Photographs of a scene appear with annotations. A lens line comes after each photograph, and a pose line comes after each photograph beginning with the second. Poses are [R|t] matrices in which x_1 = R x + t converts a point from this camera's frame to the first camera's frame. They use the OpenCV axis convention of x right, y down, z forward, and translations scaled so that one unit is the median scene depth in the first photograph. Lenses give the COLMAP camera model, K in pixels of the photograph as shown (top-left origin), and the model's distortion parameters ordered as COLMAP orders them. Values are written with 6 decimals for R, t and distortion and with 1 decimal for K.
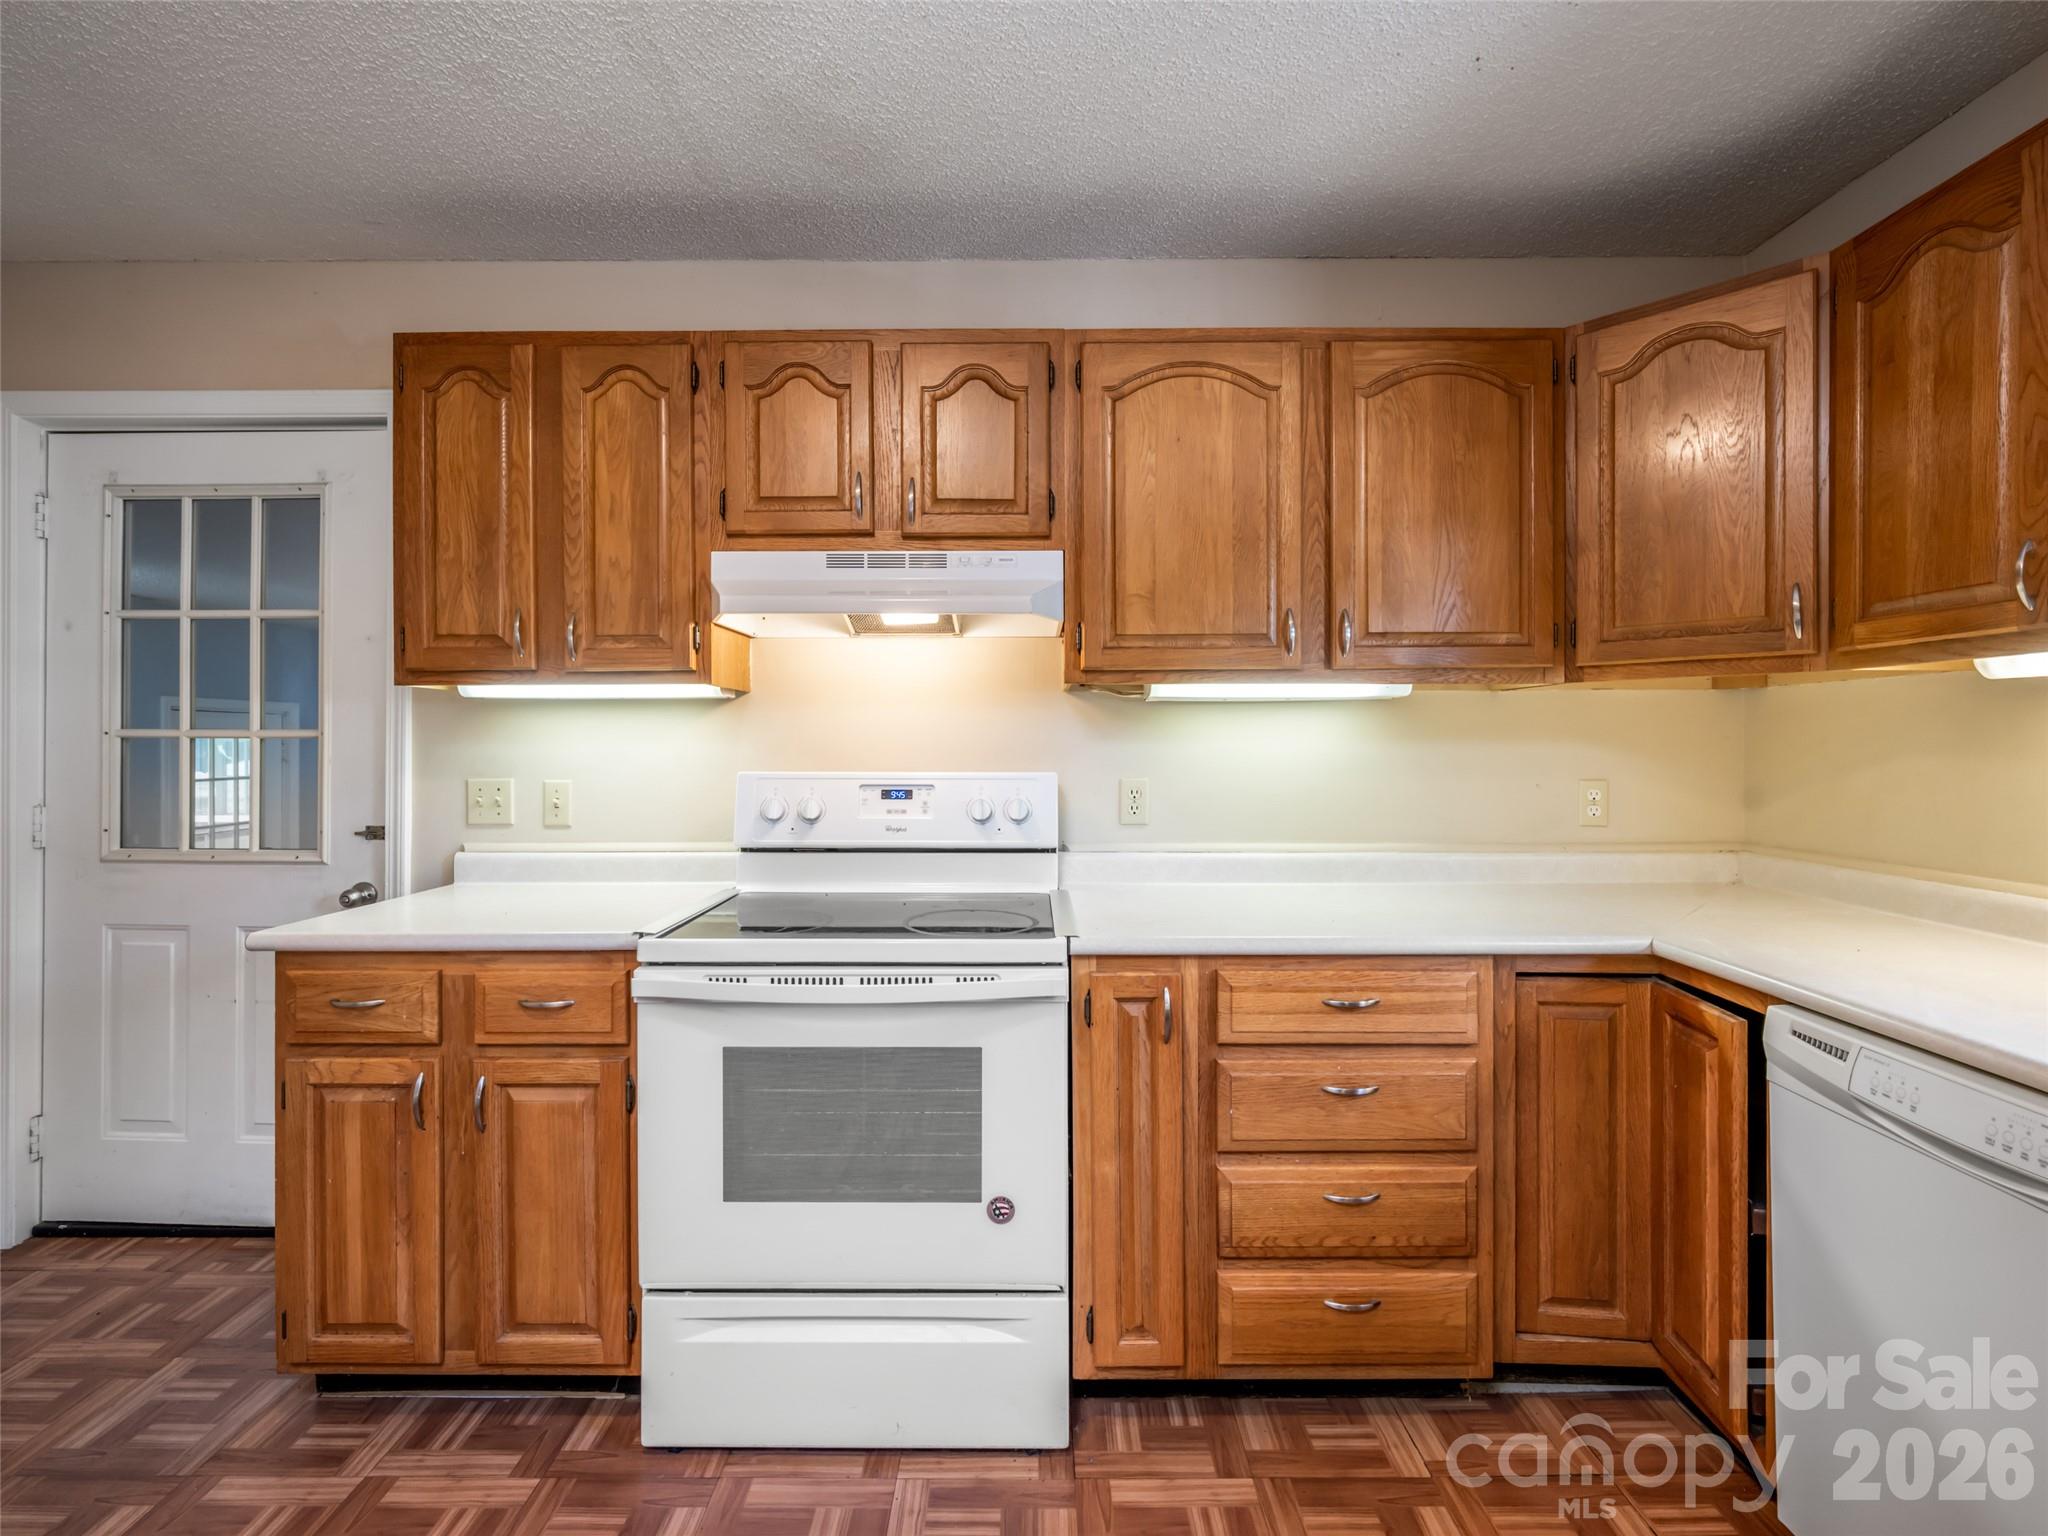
lens RADIAL K [[921.0, 0, 1028.0], [0, 921.0, 748.2], [0, 0, 1]] dist [-0.002850, -0.000551]
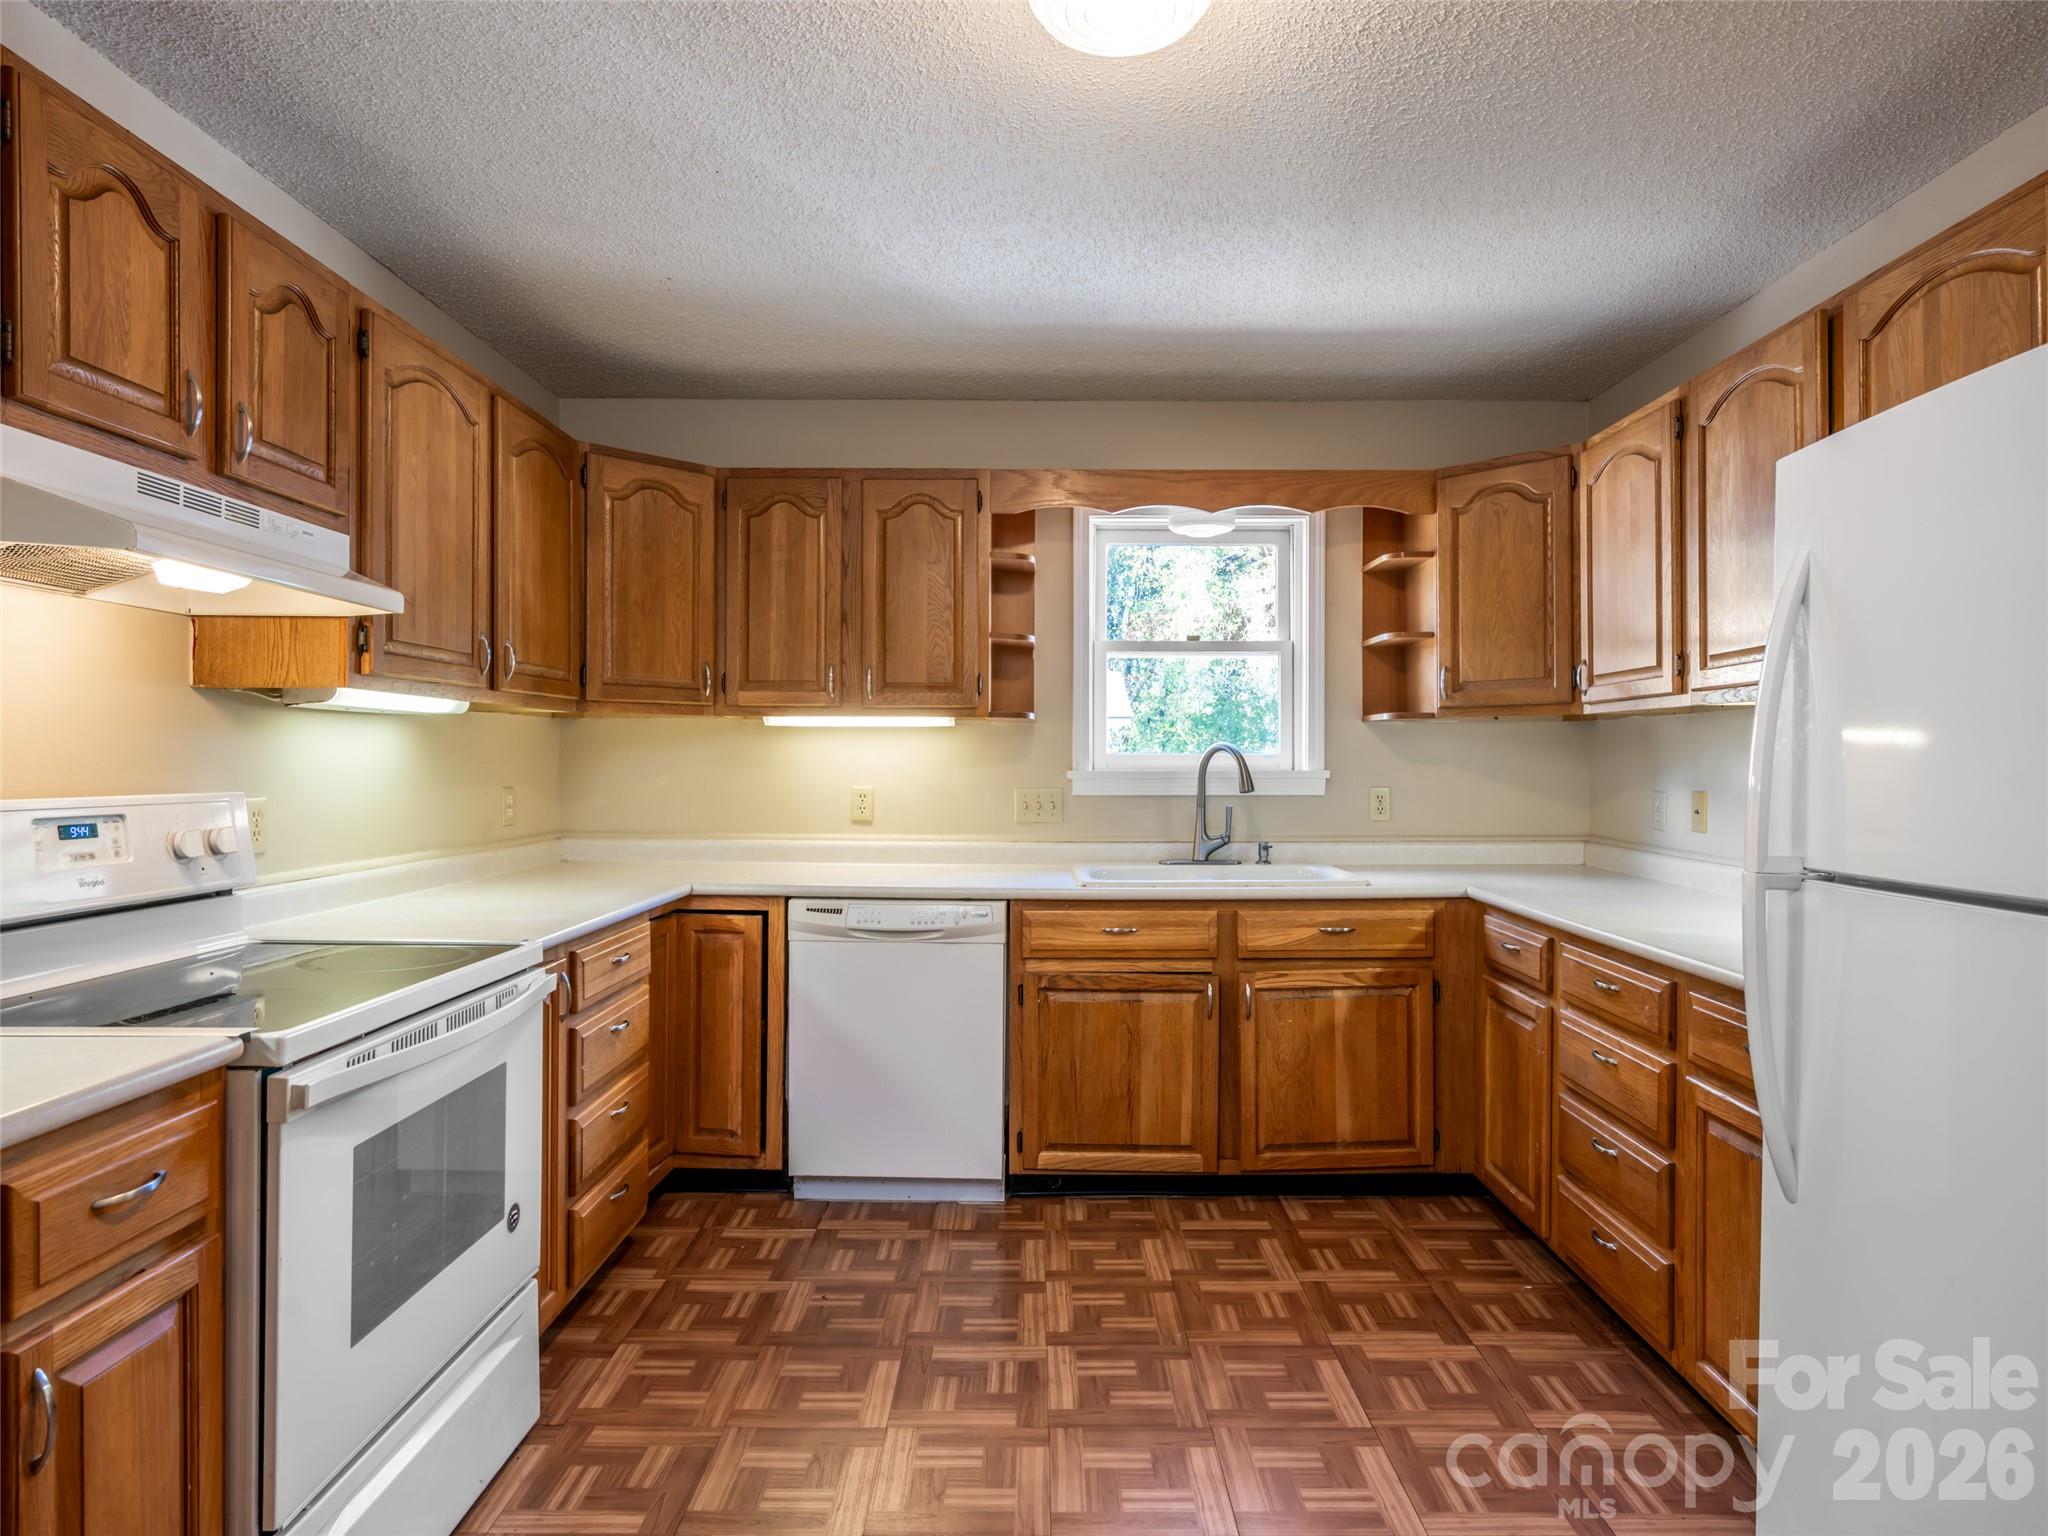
lens RADIAL K [[1139.1, 0, 1026.9], [0, 1139.1, 766.6], [0, 0, 1]] dist [0.000304, 0.000452]
pose [[0.014279, -0.003935, 0.999890, -1.218341], [-0.001875, 0.999990, 0.003962, -0.001020], [-0.999896, -0.001931, 0.014272, 0.399045]]
